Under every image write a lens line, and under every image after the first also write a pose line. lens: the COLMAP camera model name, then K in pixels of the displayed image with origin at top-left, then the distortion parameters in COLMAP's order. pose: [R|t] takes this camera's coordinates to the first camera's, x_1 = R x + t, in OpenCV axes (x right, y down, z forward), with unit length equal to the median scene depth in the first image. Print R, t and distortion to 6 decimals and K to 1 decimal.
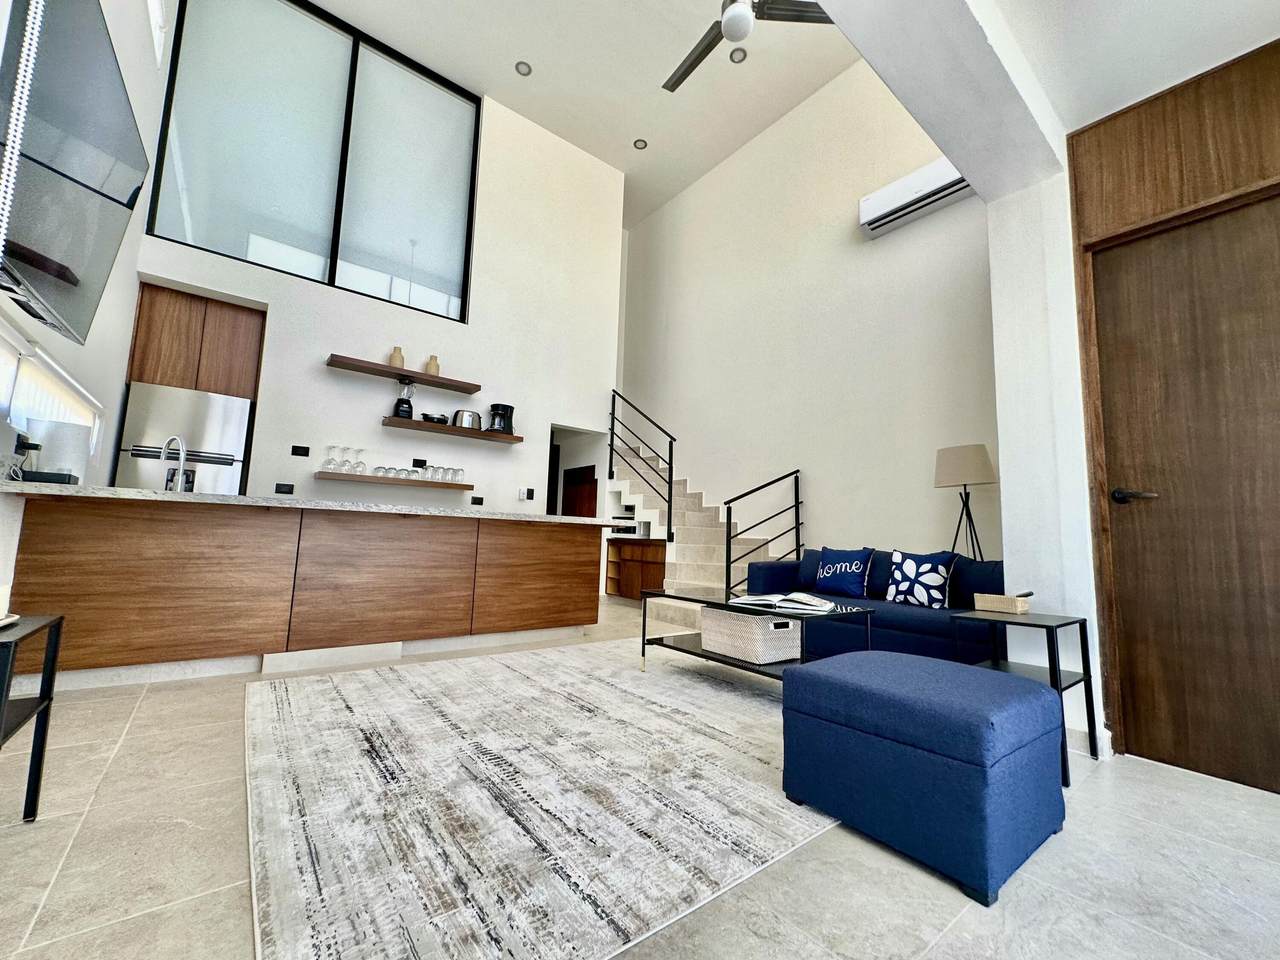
lens RADIAL K [[516.4, 0, 642.5], [0, 516.4, 481.7], [0, 0, 1]] dist [-0.002742, 0.000322]
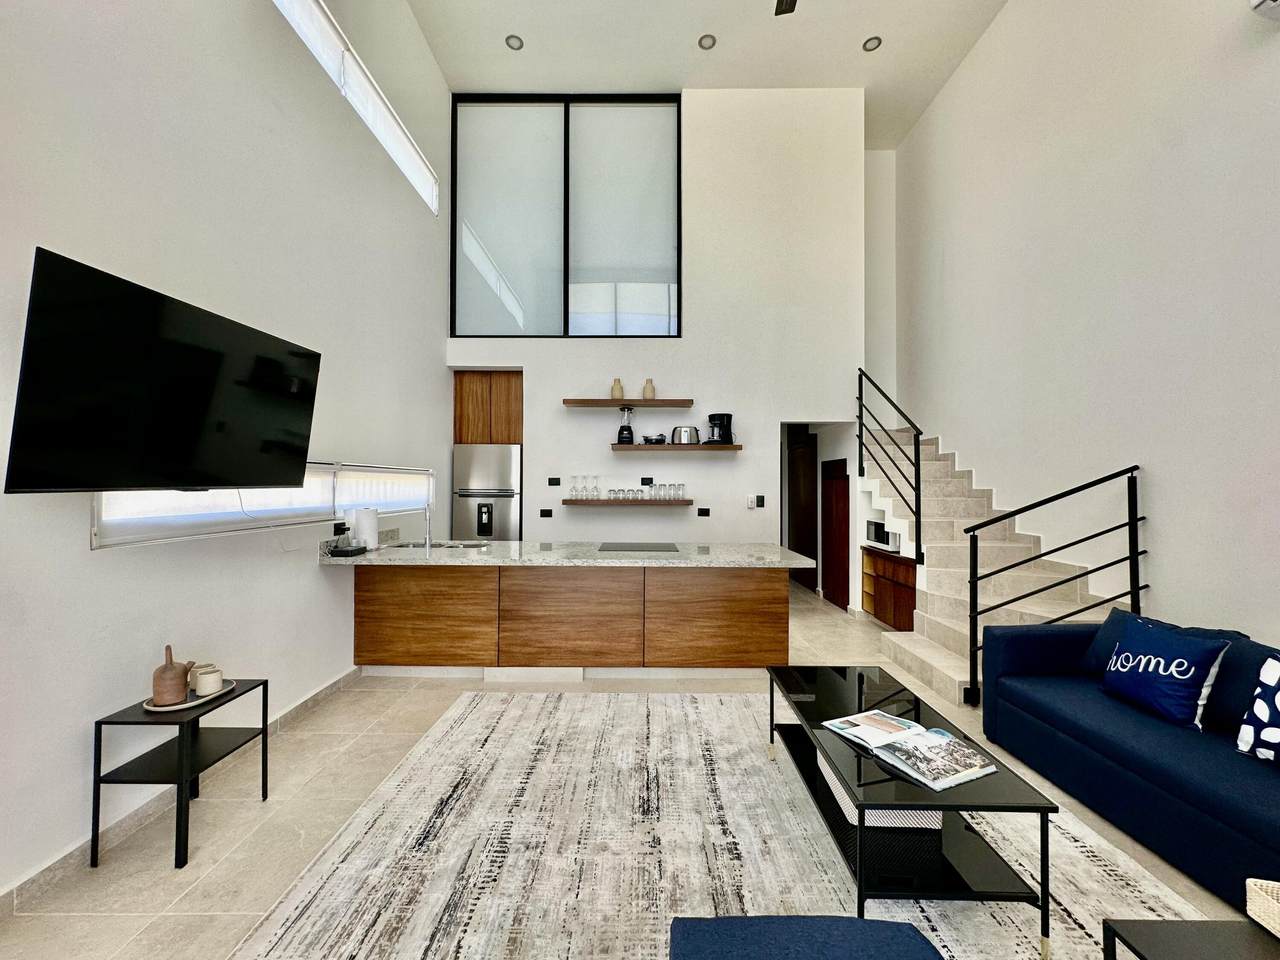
lens RADIAL K [[516.4, 0, 642.5], [0, 516.4, 481.7], [0, 0, 1]] dist [-0.002742, 0.000322]
pose [[0.780513, -0.034156, -0.624206, 0.311404], [0.090114, 0.994225, 0.058276, -0.130811], [0.618611, -0.101734, 0.779083, 0.200261]]
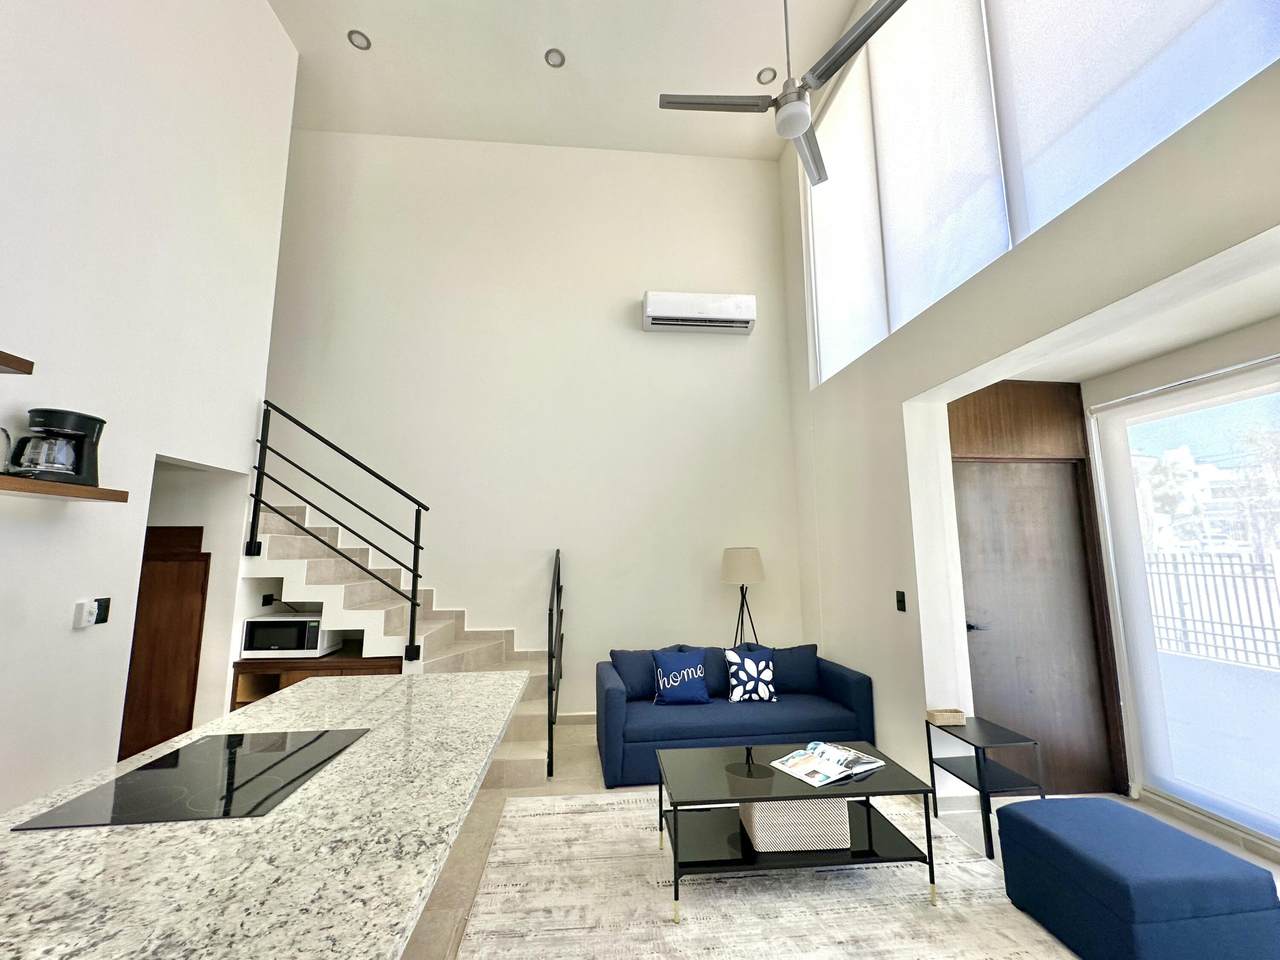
lens RADIAL K [[516.4, 0, 642.5], [0, 516.4, 481.7], [0, 0, 1]] dist [-0.002742, 0.000322]
pose [[0.543295, 0.076764, 0.836025, -0.522525], [-0.068771, 0.996534, -0.046811, -0.149901], [-0.836720, -0.032062, 0.546691, 0.551323]]
